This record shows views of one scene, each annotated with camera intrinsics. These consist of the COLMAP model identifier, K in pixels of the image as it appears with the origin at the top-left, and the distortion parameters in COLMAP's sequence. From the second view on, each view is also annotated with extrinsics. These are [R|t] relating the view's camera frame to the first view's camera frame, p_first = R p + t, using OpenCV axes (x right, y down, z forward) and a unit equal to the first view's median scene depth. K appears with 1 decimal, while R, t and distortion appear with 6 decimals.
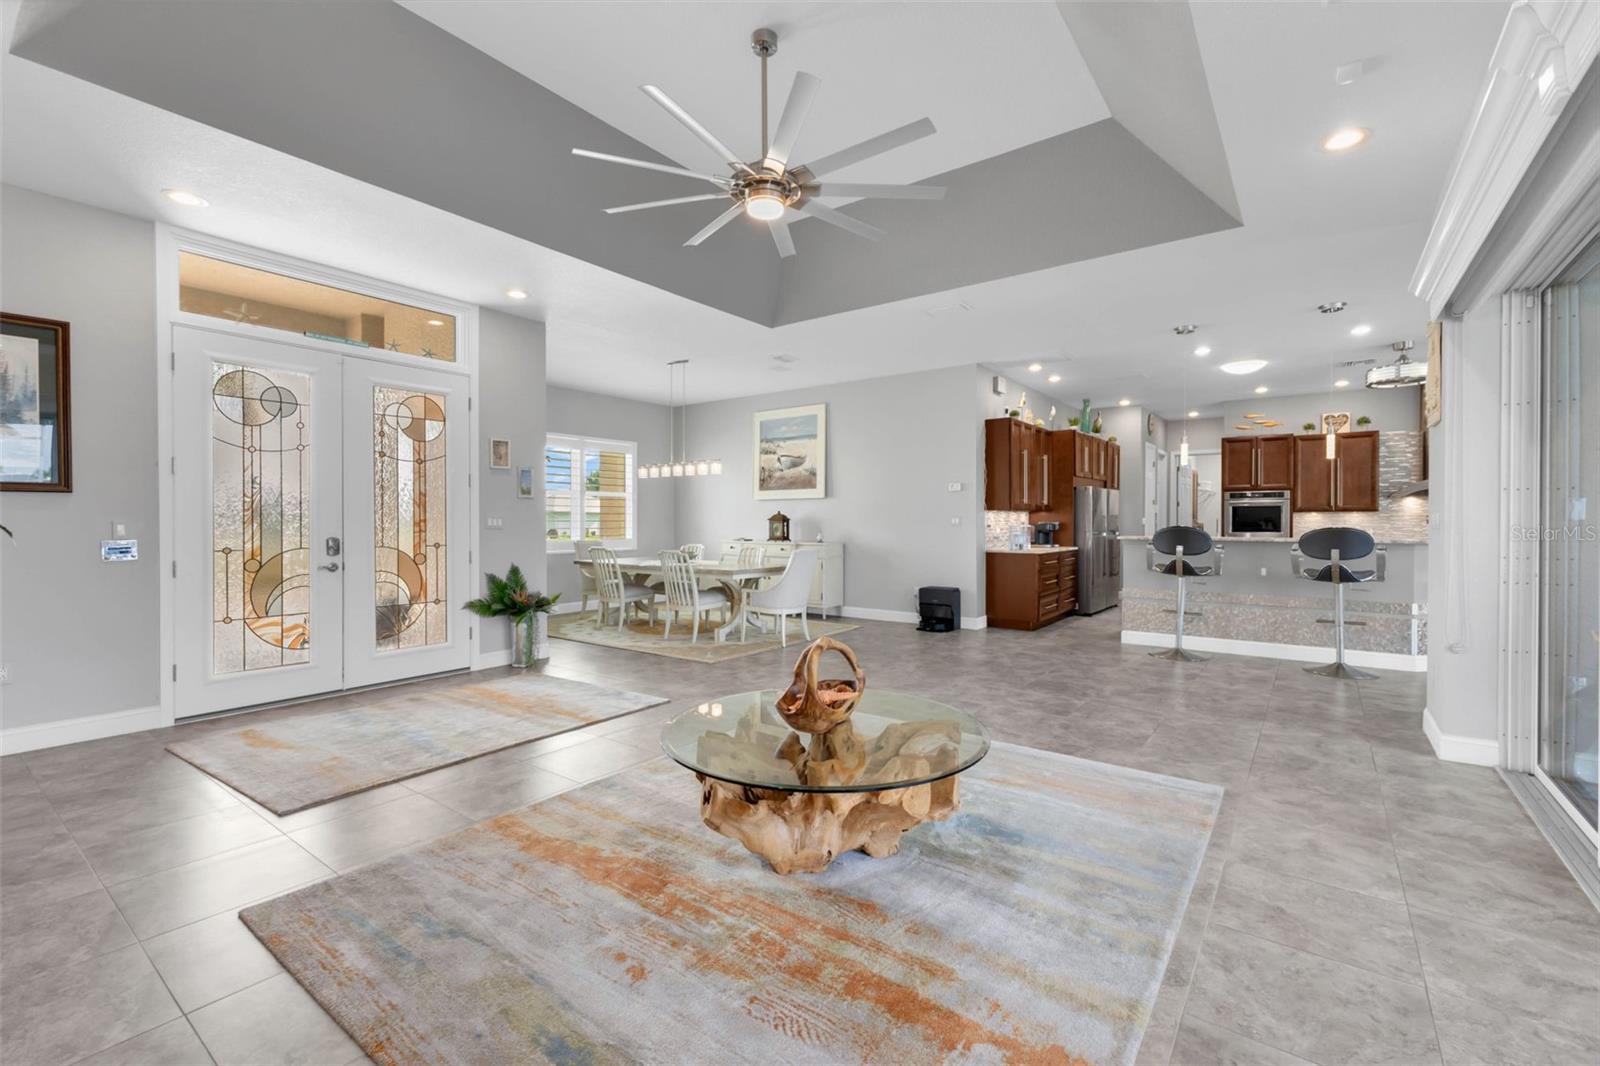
lens RADIAL K [[695.2, 0, 806.4], [0, 695.2, 517.5], [0, 0, 1]] dist [0.012064, -0.000323]
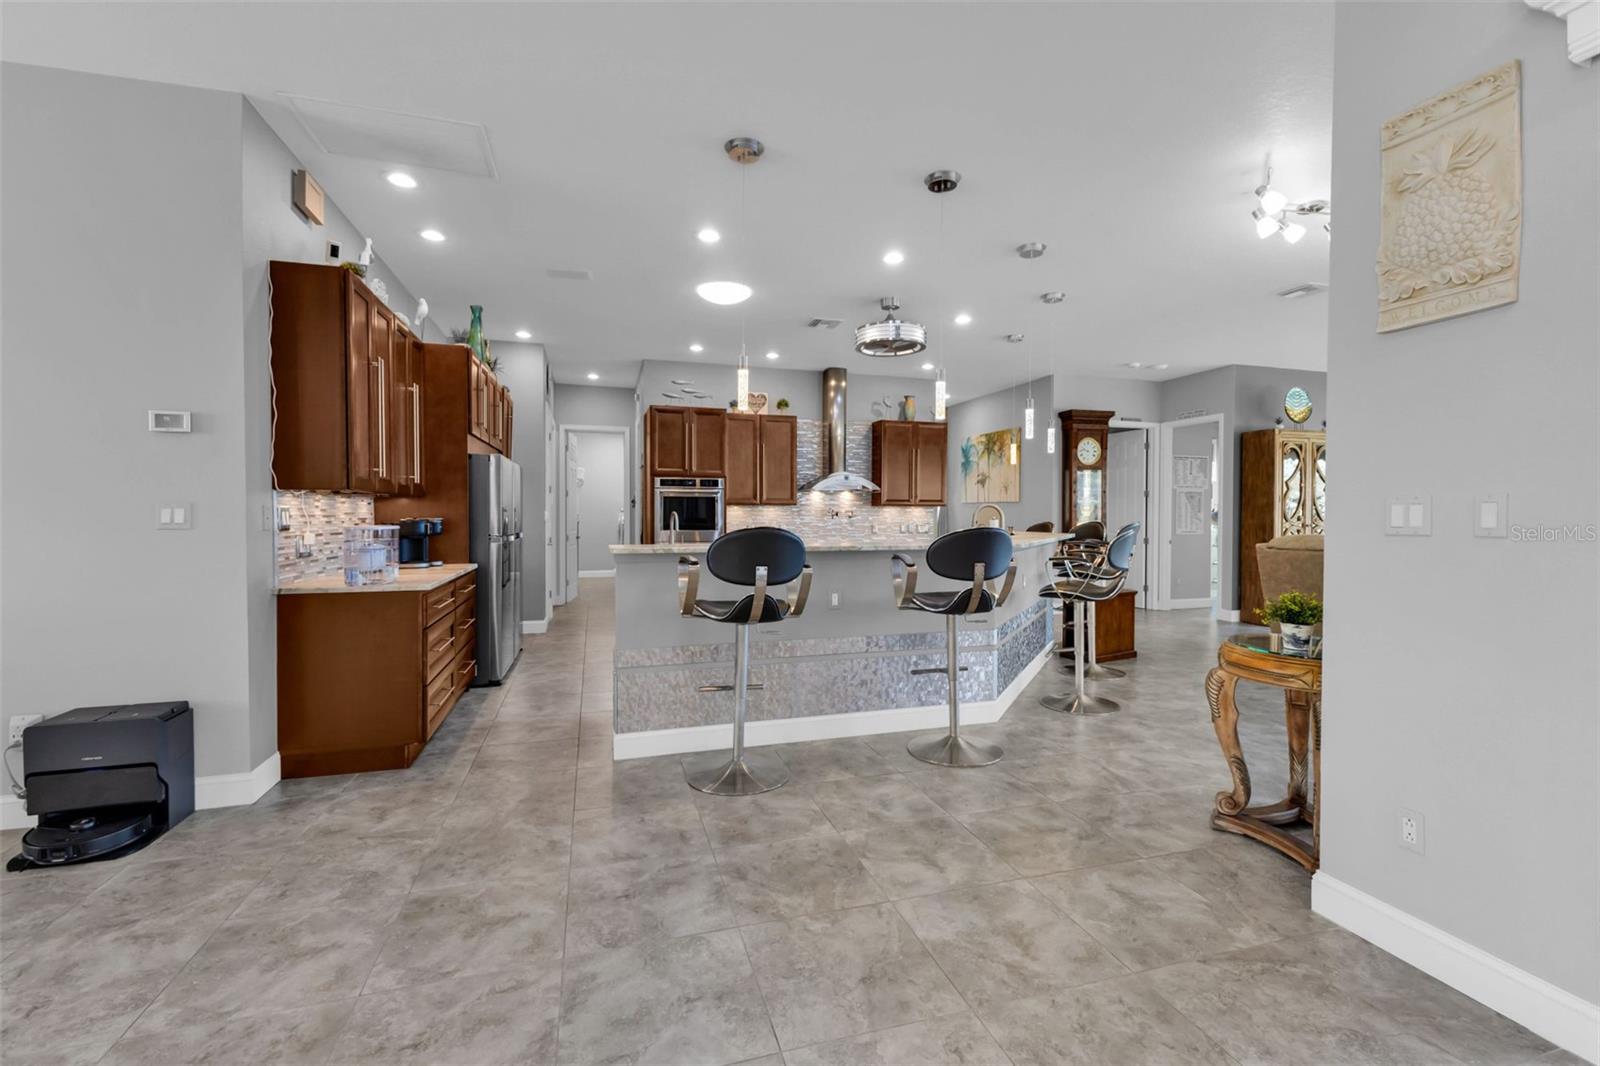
lens RADIAL K [[688.3, 0, 800.0], [0, 688.3, 533.0], [0, 0, 1]] dist [0.023126, 0.000149]
pose [[0.601476, -0.019107, 0.798662, 0.120139], [-0.005938, 0.999579, 0.028386, 0.001756], [-0.798869, -0.021816, 0.601110, 0.527038]]
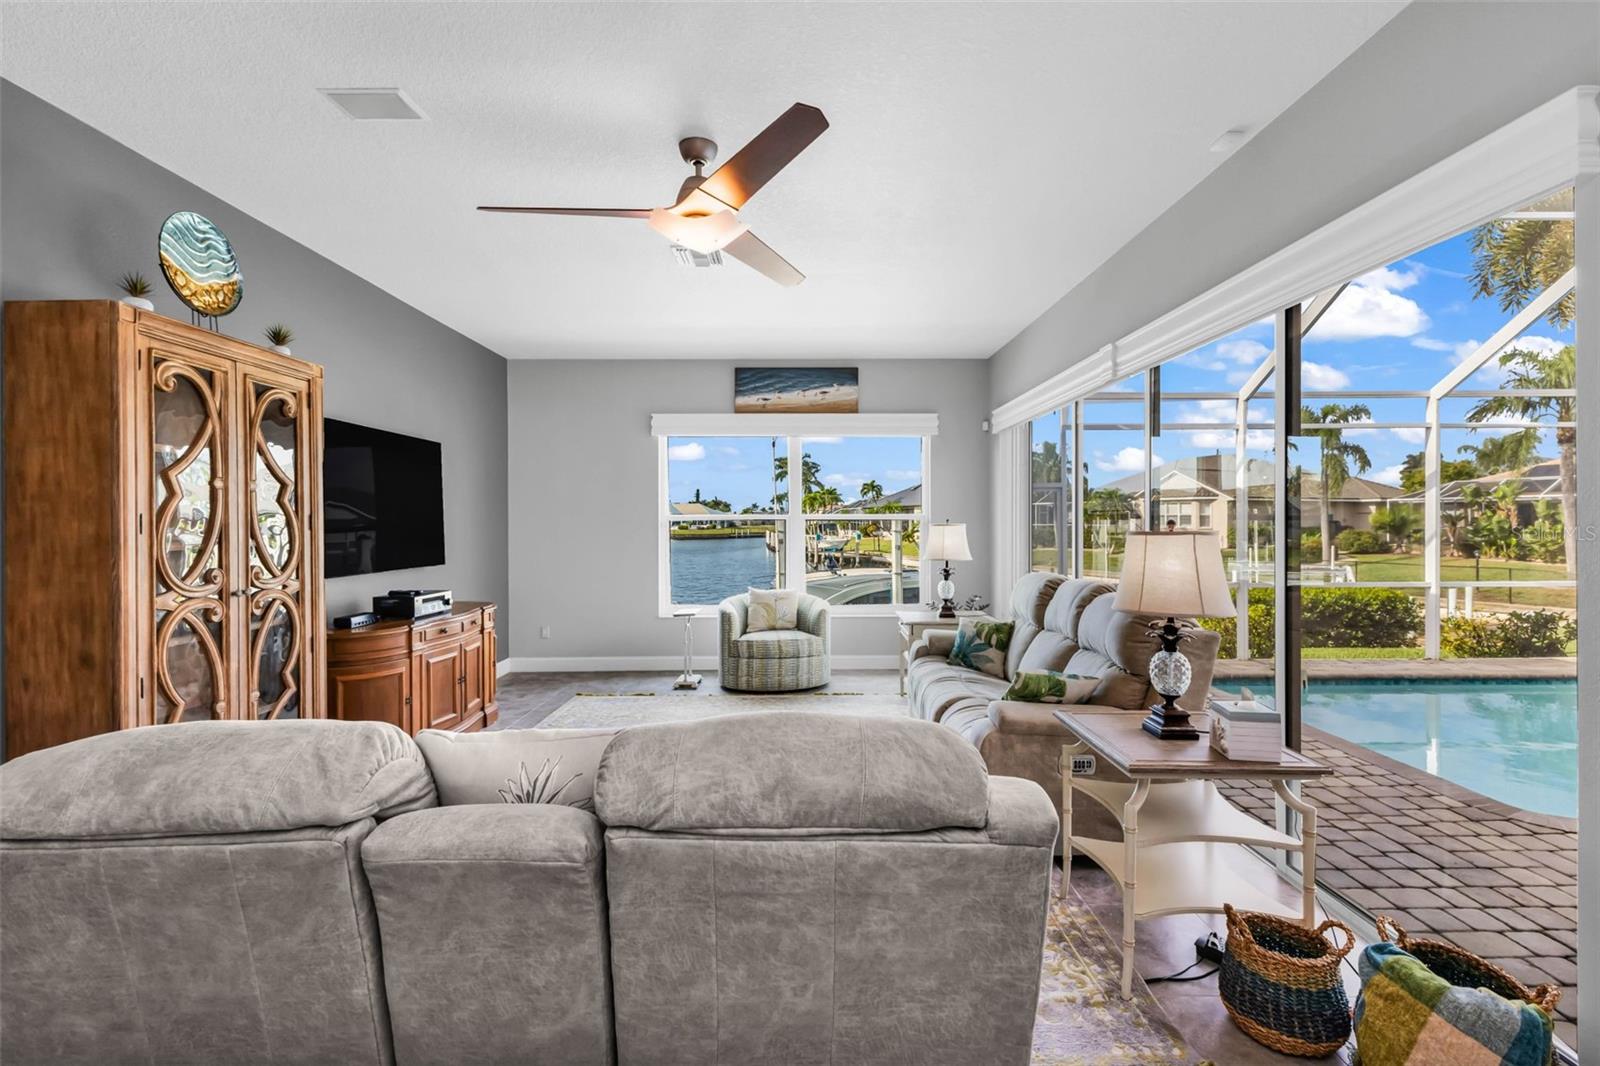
lens RADIAL K [[697.9, 0, 805.5], [0, 697.9, 509.9], [0, 0, 1]] dist [0.003305, 0.000117]
pose [[-0.598006, 0.010953, 0.801417, 0.867924], [-0.000447, 0.999902, -0.013999, -0.024303], [-0.801491, -0.008730, -0.597943, 0.525612]]
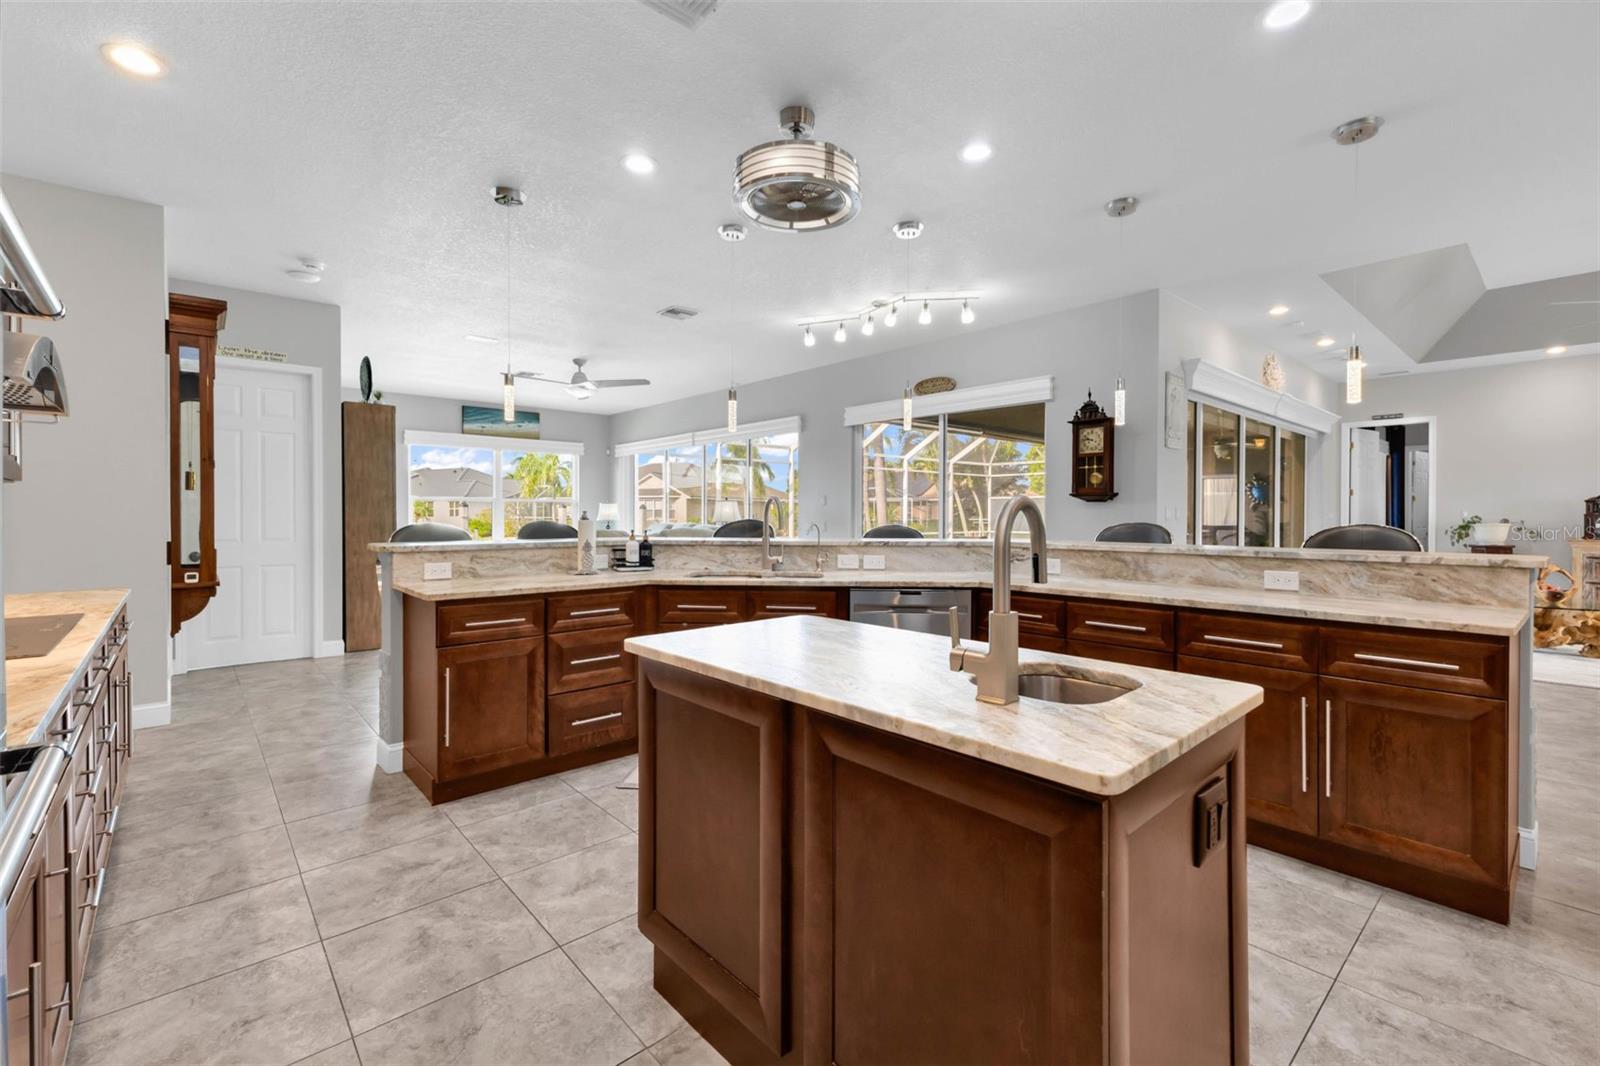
lens RADIAL K [[695.2, 0, 806.4], [0, 695.2, 517.5], [0, 0, 1]] dist [0.012064, -0.000323]
pose [[-0.979568, -0.002637, 0.201096, 0.671167], [-0.002580, 0.999997, 0.000546, 0.005867], [-0.201096, 0.000016, -0.979571, 1.274582]]
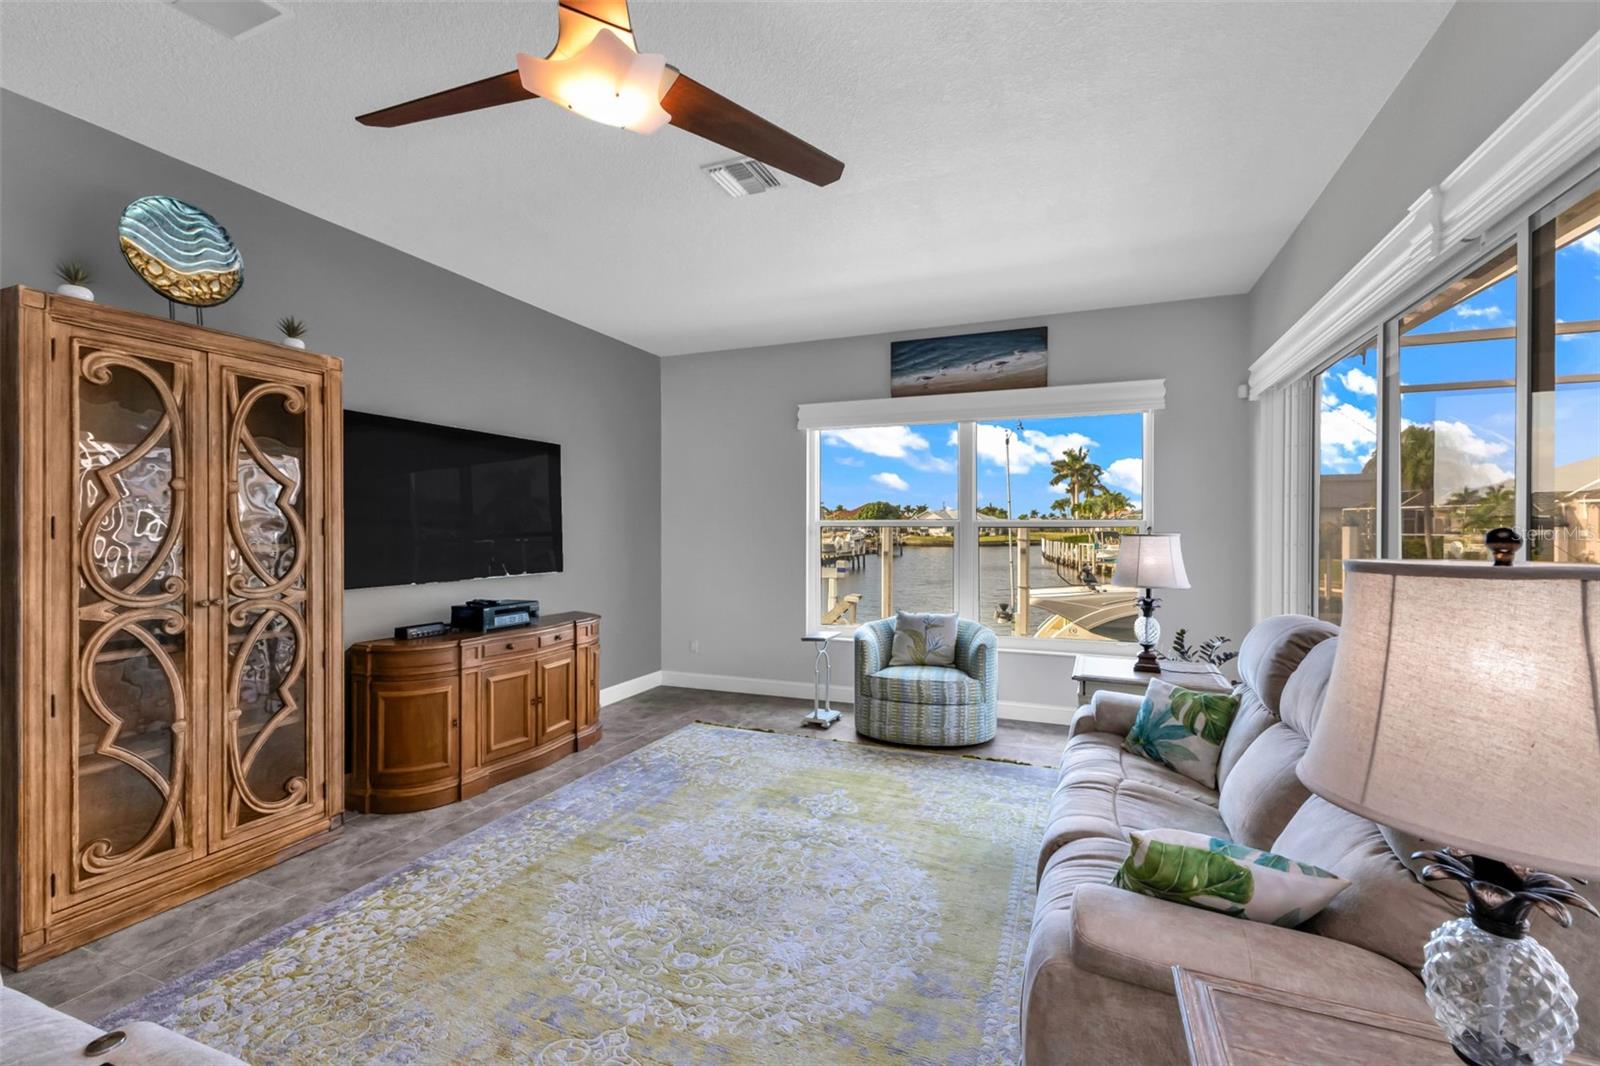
lens RADIAL K [[695.2, 0, 806.4], [0, 695.2, 517.5], [0, 0, 1]] dist [0.012064, -0.000323]
pose [[-0.248829, 0.010743, 0.968488, 0.940303], [-0.003388, 0.999923, -0.011962, -0.023994], [-0.968542, -0.006258, -0.248773, 0.346015]]
